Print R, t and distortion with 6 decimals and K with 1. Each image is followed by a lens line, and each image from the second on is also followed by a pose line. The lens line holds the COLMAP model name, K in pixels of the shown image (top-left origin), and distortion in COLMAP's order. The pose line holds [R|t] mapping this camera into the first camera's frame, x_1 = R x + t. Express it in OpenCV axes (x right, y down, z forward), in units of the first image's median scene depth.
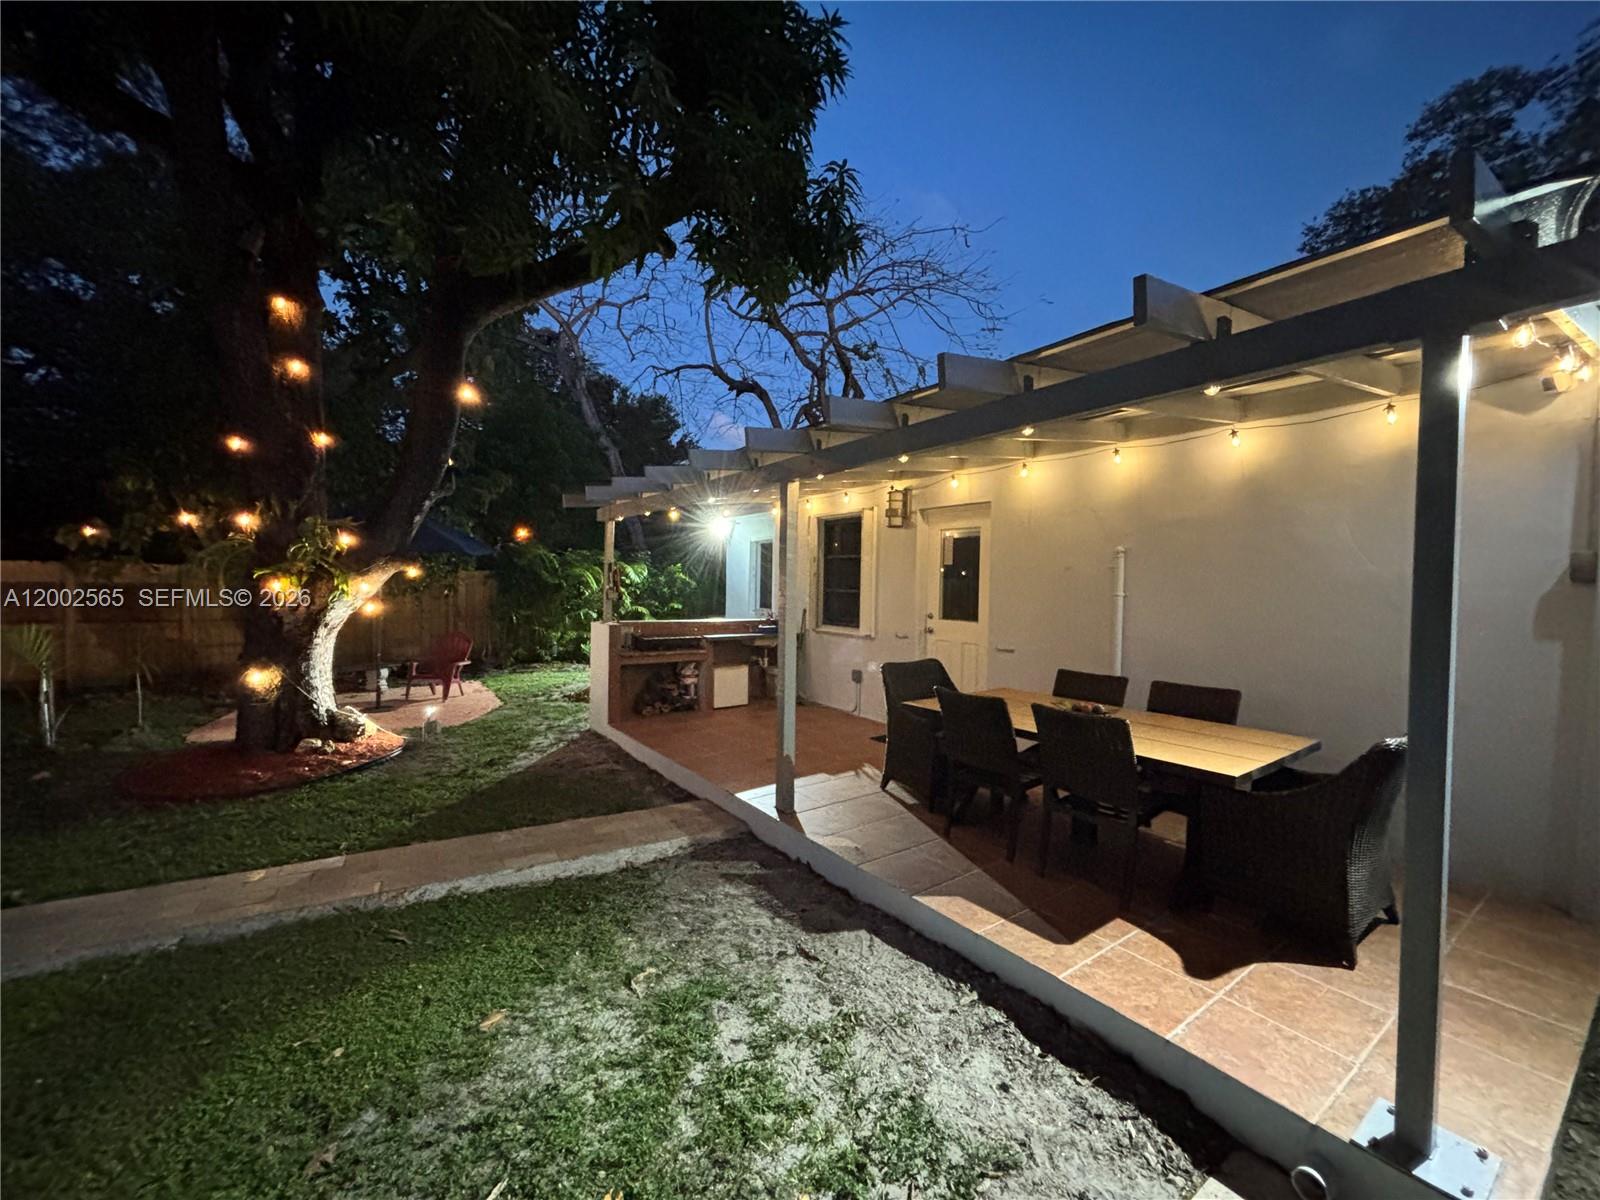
lens RADIAL K [[645.2, 0, 798.1], [0, 645.2, 598.4], [0, 0, 1]] dist [0.004103, -0.000163]
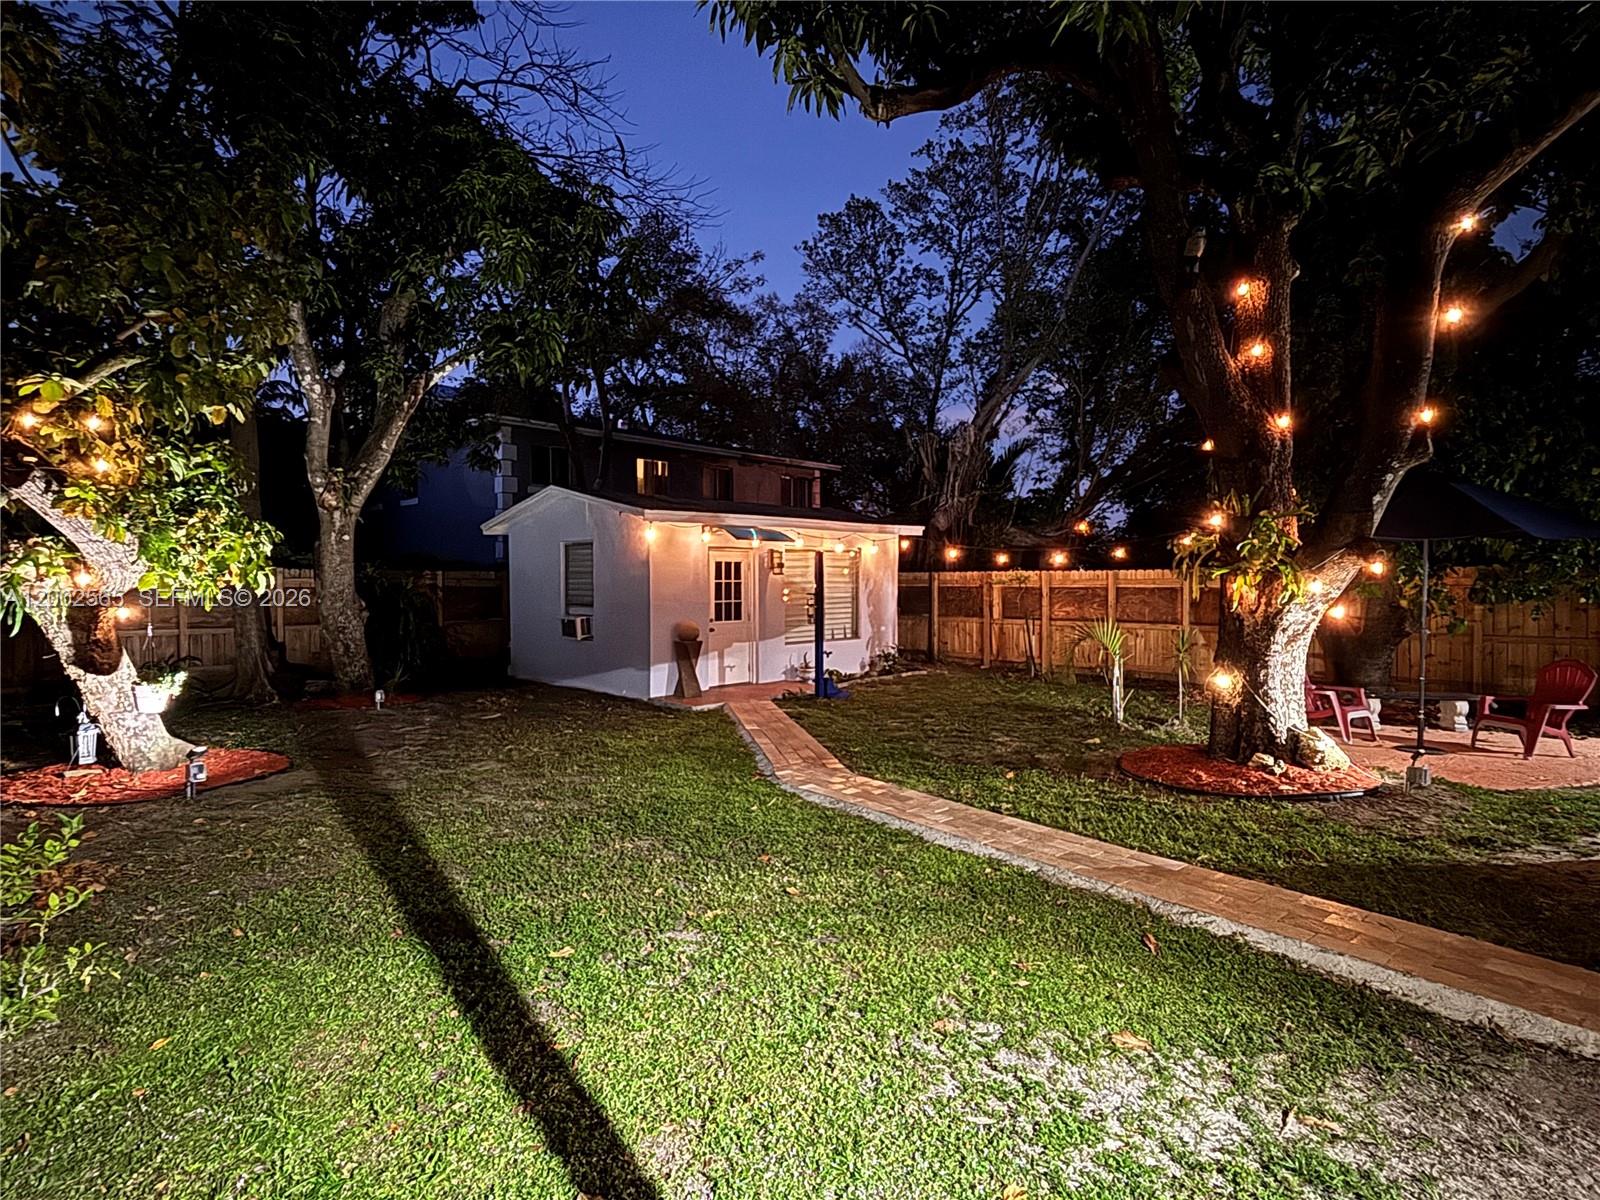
lens RADIAL K [[837.2, 0, 798.3], [0, 837.2, 601.3], [0, 0, 1]] dist [0.001139, -0.001190]
pose [[0.179831, 0.007825, -0.983666, 0.291180], [-0.021574, 0.999759, 0.004009, 0.011150], [0.983461, 0.020500, 0.179956, 0.139627]]
